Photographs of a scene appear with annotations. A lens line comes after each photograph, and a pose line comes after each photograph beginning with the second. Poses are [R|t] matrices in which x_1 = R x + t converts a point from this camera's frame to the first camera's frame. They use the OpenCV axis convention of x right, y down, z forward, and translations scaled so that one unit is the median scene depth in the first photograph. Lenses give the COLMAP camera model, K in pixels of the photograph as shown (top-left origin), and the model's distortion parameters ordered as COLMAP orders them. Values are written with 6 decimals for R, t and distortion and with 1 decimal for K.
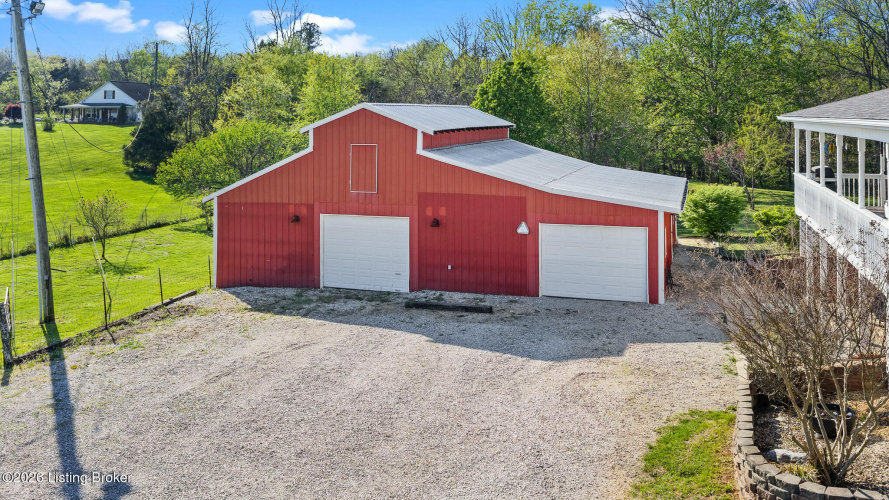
lens RADIAL K [[766.3, 0, 444.5], [0, 766.3, 250.0], [0, 0, 1]] dist [0.002143, -0.002233]
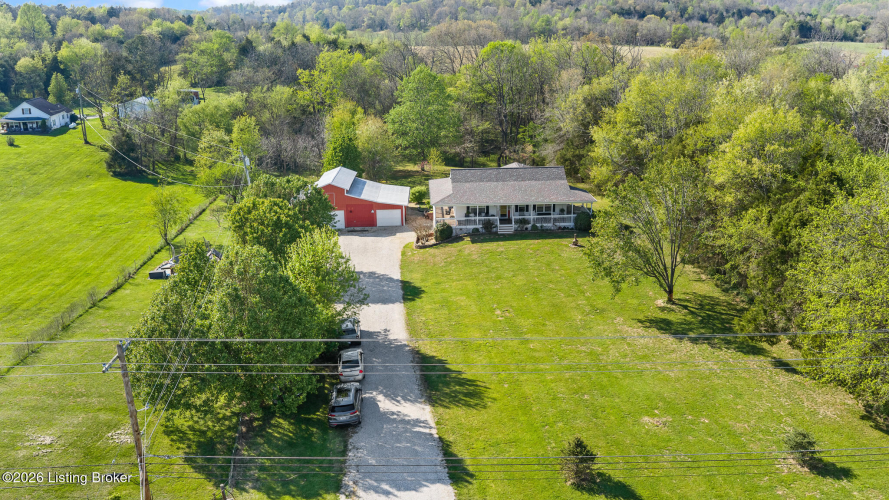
lens RADIAL K [[766.3, 0, 444.5], [0, 766.3, 250.0], [0, 0, 1]] dist [0.002143, -0.002233]
pose [[0.944066, -0.102582, 0.313394, -0.876510], [0.069792, 0.991010, 0.114143, -0.271850], [-0.322285, -0.085886, 0.942738, -3.183028]]
